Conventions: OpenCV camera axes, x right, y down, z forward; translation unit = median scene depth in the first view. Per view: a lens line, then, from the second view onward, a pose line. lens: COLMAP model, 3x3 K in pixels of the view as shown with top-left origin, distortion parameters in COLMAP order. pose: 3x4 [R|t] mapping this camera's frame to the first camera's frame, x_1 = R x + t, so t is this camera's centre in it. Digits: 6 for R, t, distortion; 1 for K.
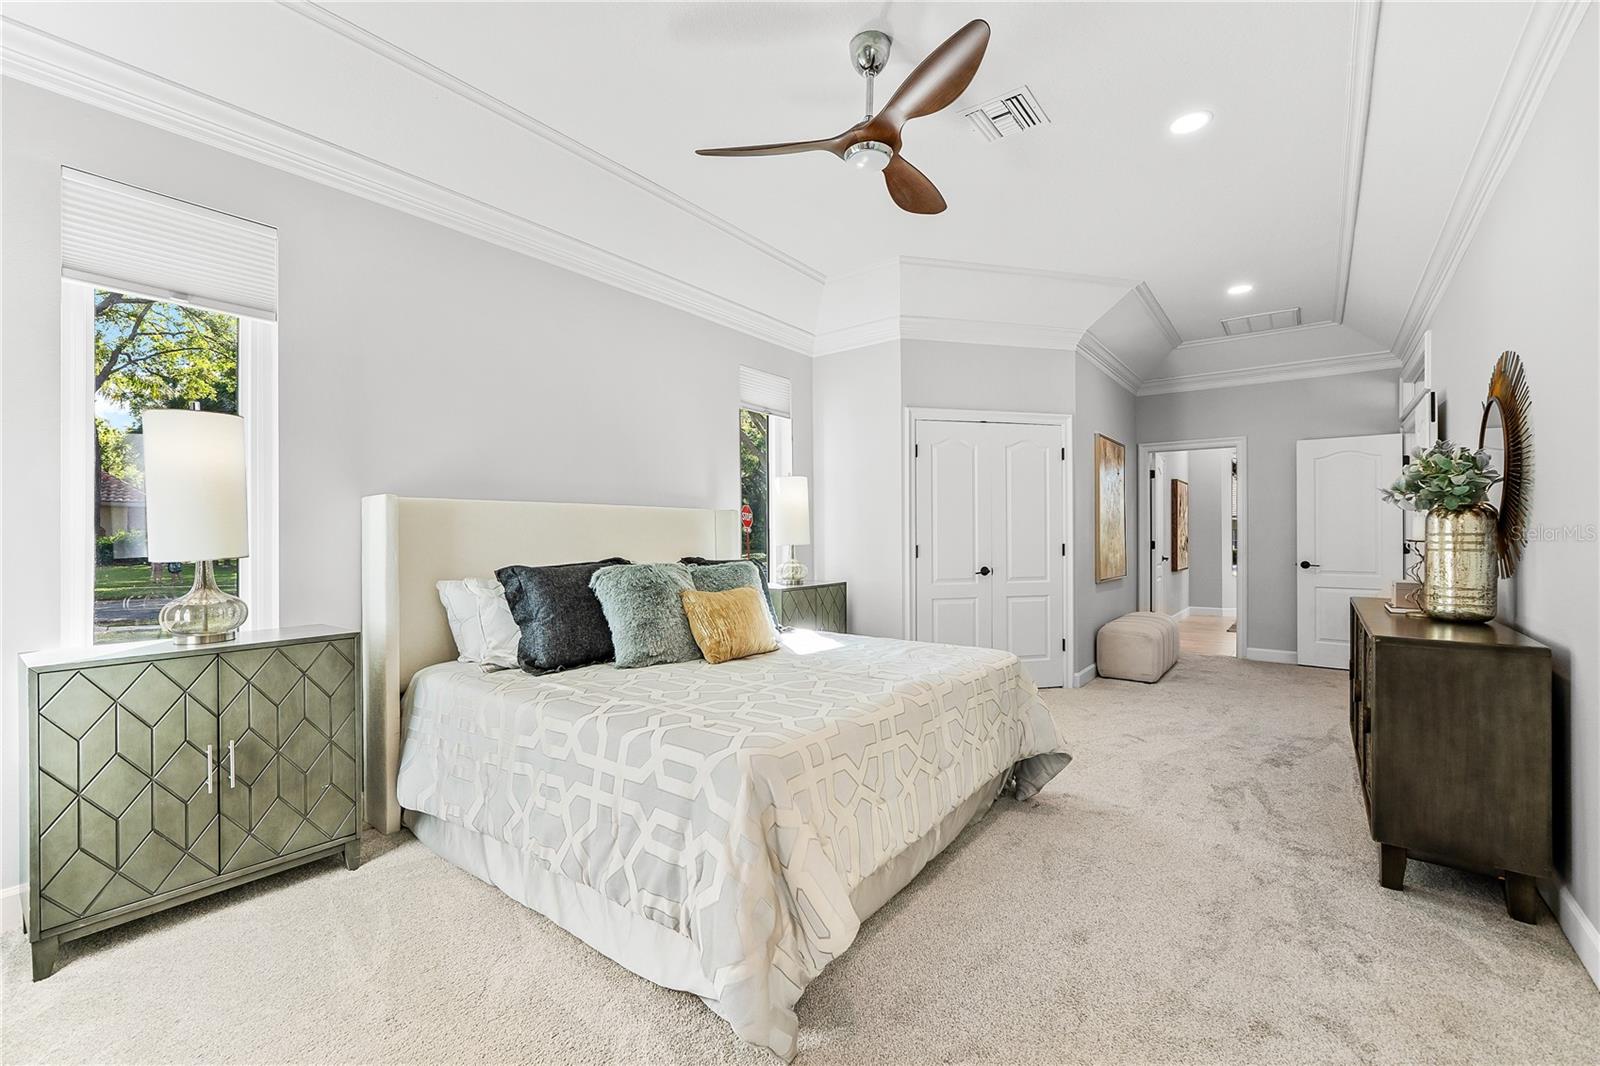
lens RADIAL K [[690.1, 0, 796.1], [0, 690.1, 544.1], [0, 0, 1]] dist [0.002841, 0.000067]
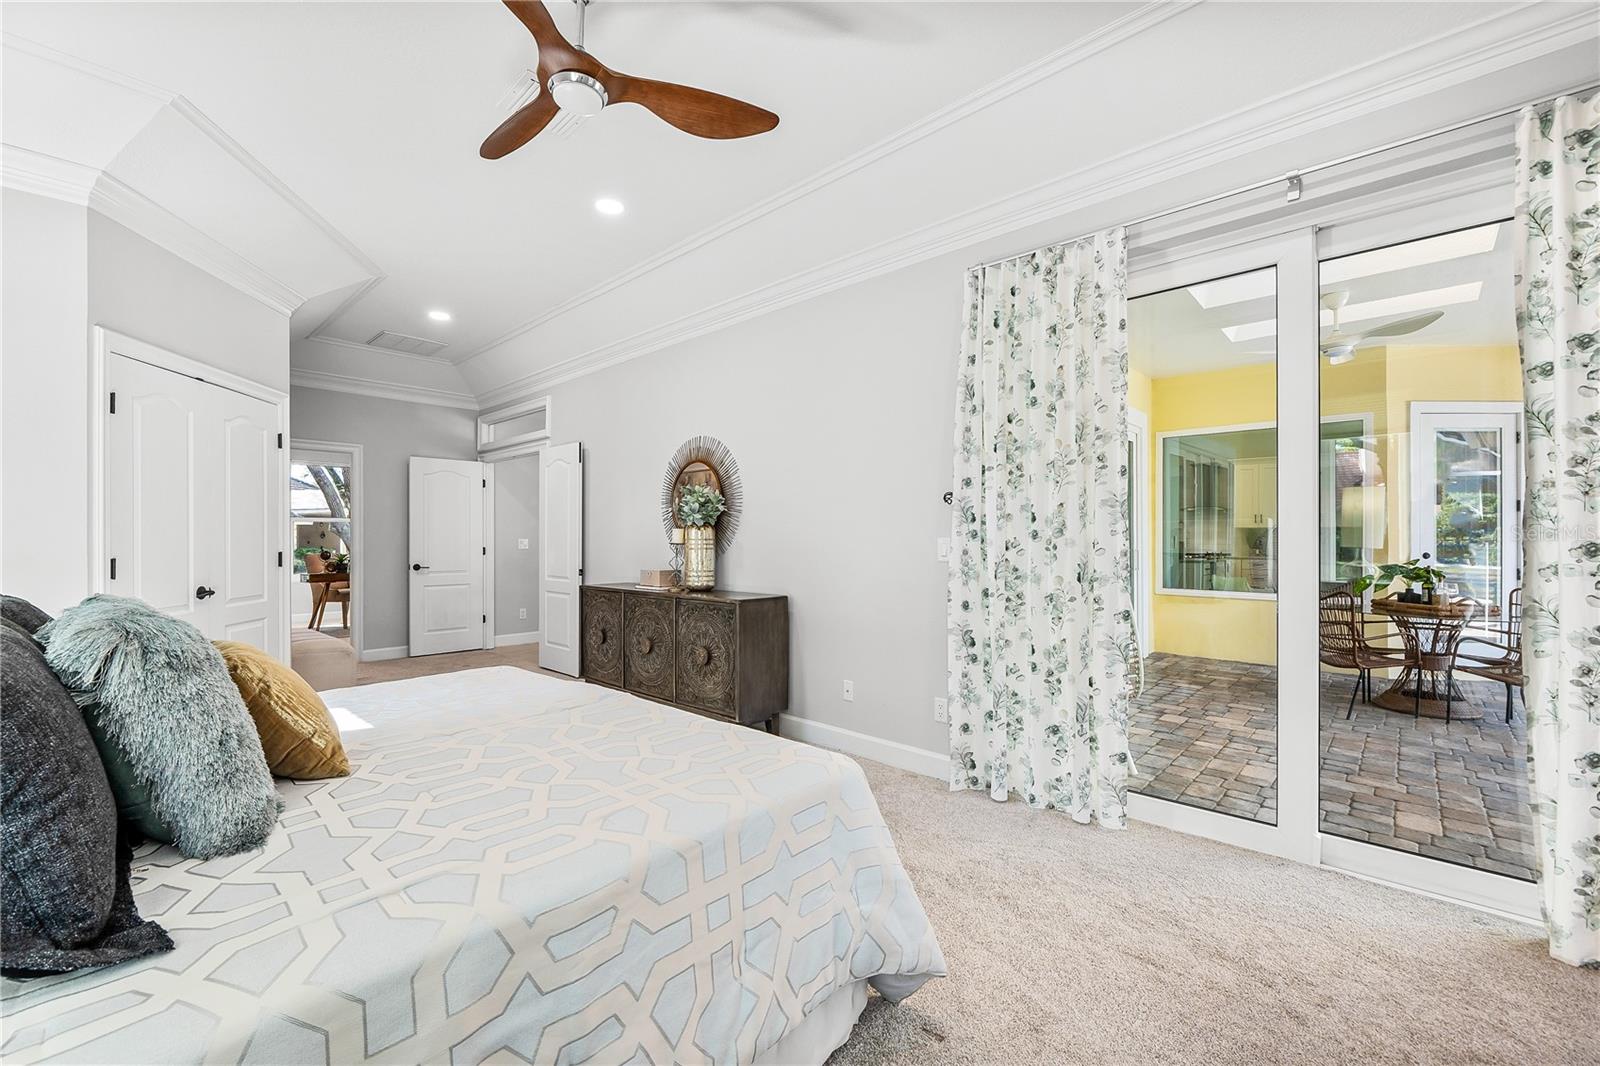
lens RADIAL K [[660.0, 0, 791.7], [0, 660.0, 532.5], [0, 0, 1]] dist [-0.001700, -0.000250]
pose [[0.083768, 0.007527, 0.996457, -0.396076], [0.019882, 0.999760, -0.009223, -0.006637], [-0.996287, 0.020584, 0.083598, 0.407066]]
